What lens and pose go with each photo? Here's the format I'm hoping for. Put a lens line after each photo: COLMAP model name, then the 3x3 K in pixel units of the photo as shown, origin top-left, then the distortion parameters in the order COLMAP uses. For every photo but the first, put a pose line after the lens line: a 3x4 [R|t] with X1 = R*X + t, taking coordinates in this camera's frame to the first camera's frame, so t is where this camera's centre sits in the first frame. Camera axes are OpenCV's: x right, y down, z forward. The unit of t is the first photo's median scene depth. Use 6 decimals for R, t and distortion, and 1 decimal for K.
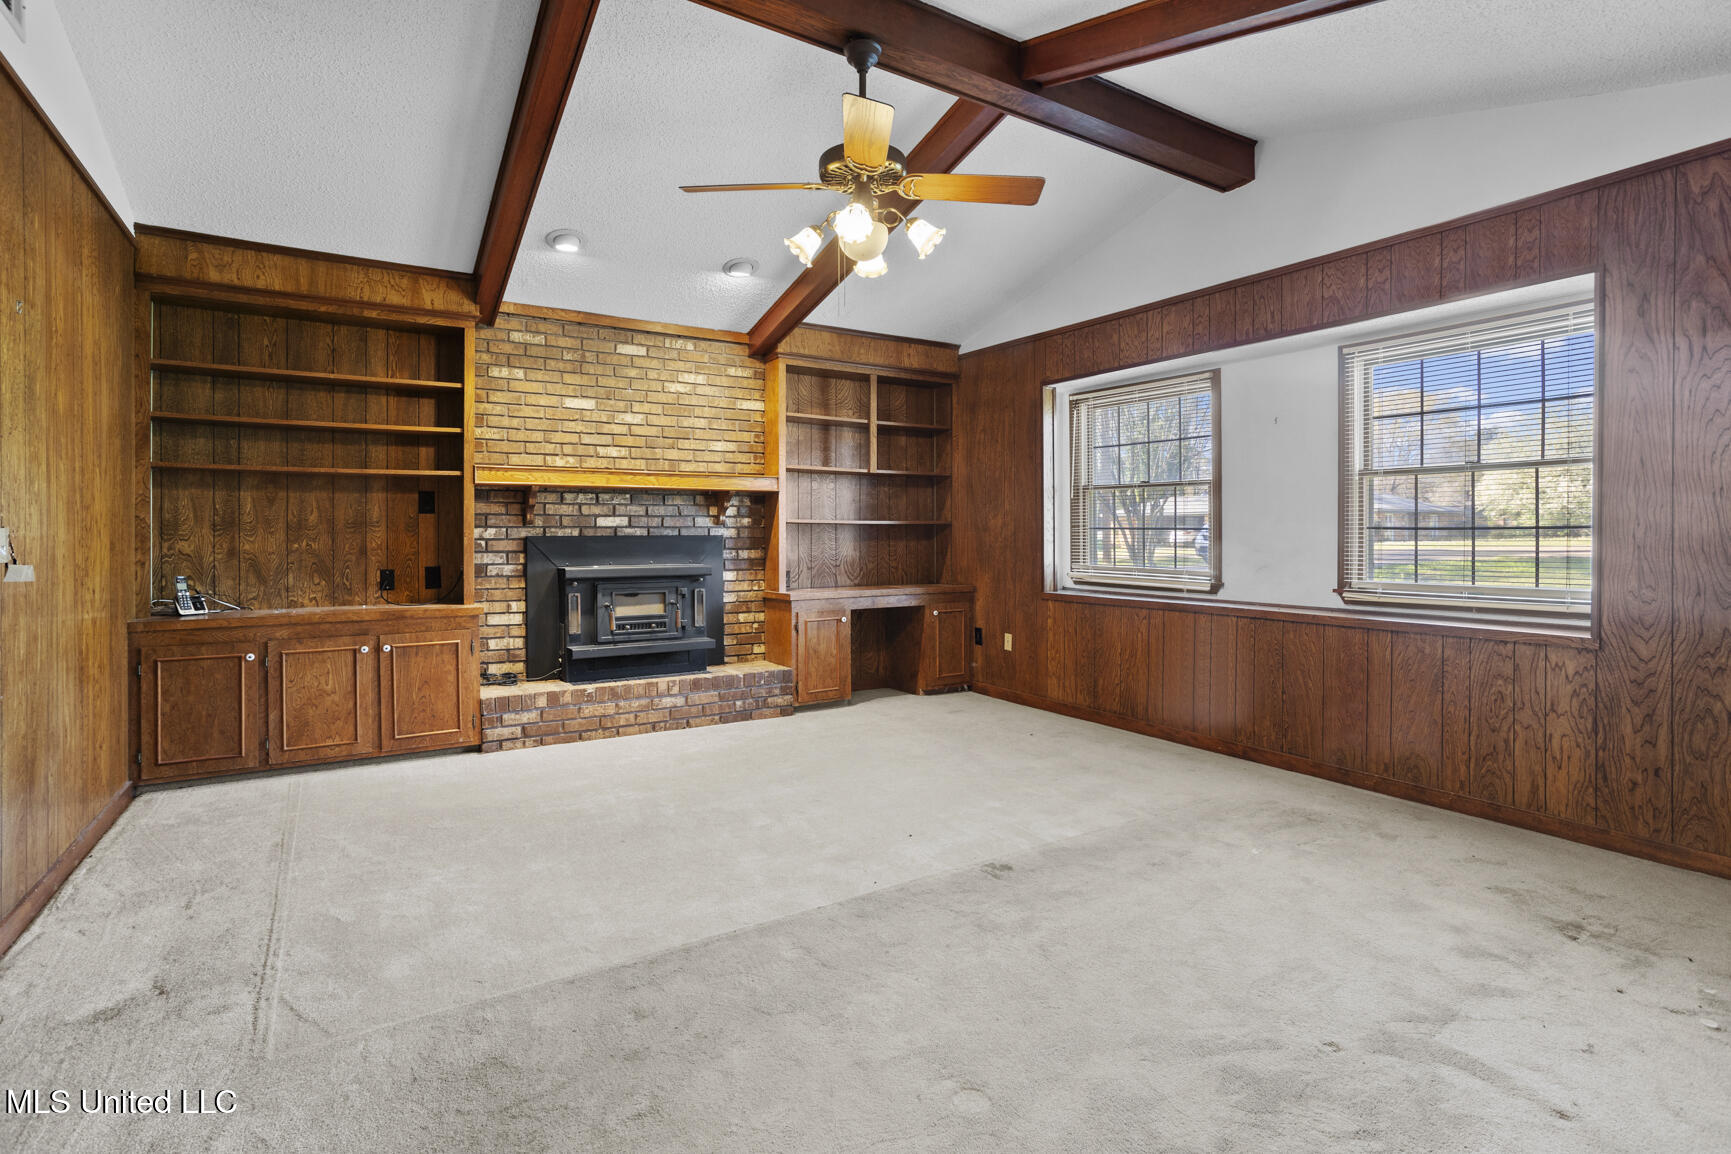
lens RADIAL K [[838.2, 0, 868.1], [0, 838.2, 541.5], [0, 0, 1]] dist [-0.024053, 0.015036]
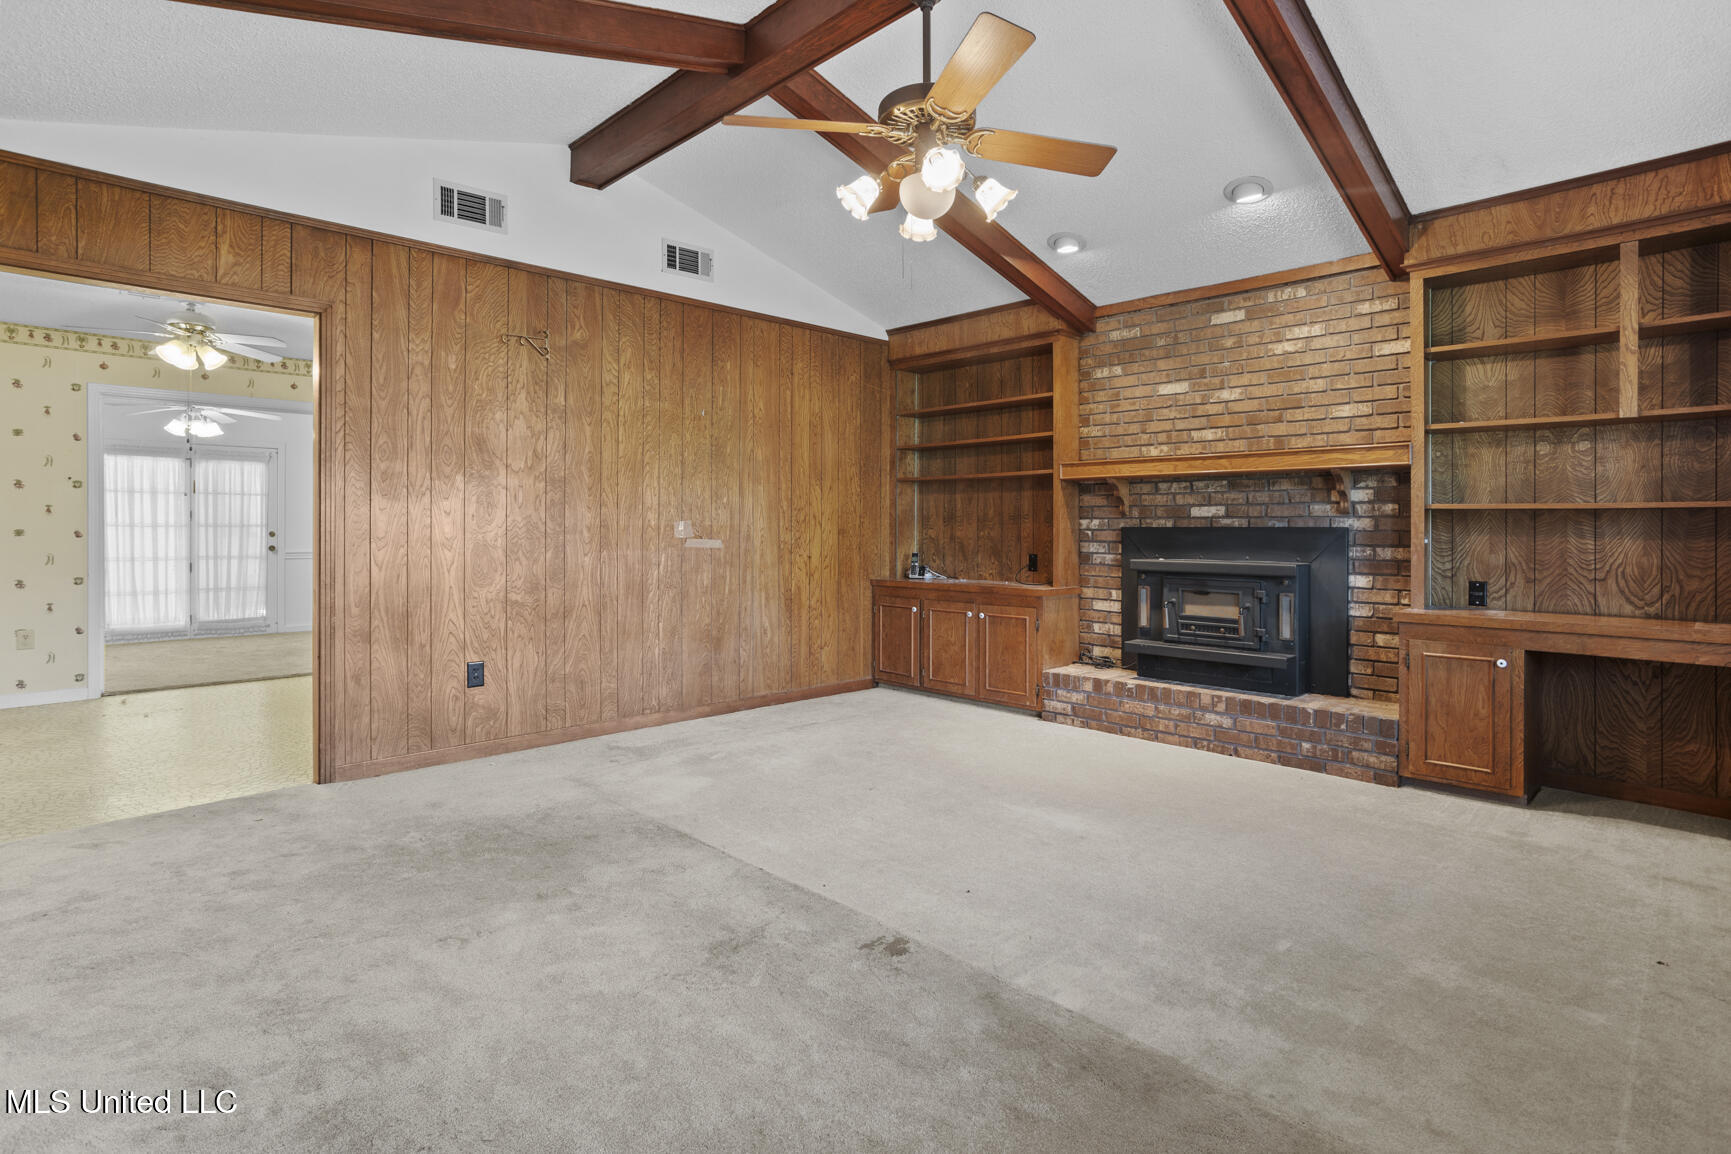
lens RADIAL K [[838.2, 0, 851.5], [0, 838.2, 526.7], [0, 0, 1]] dist [-0.024053, 0.015036]
pose [[0.238342, 0.003370, -0.971175, 0.499226], [-0.011491, 0.999934, 0.000650, -0.003445], [0.971113, 0.011005, 0.238365, 0.420919]]
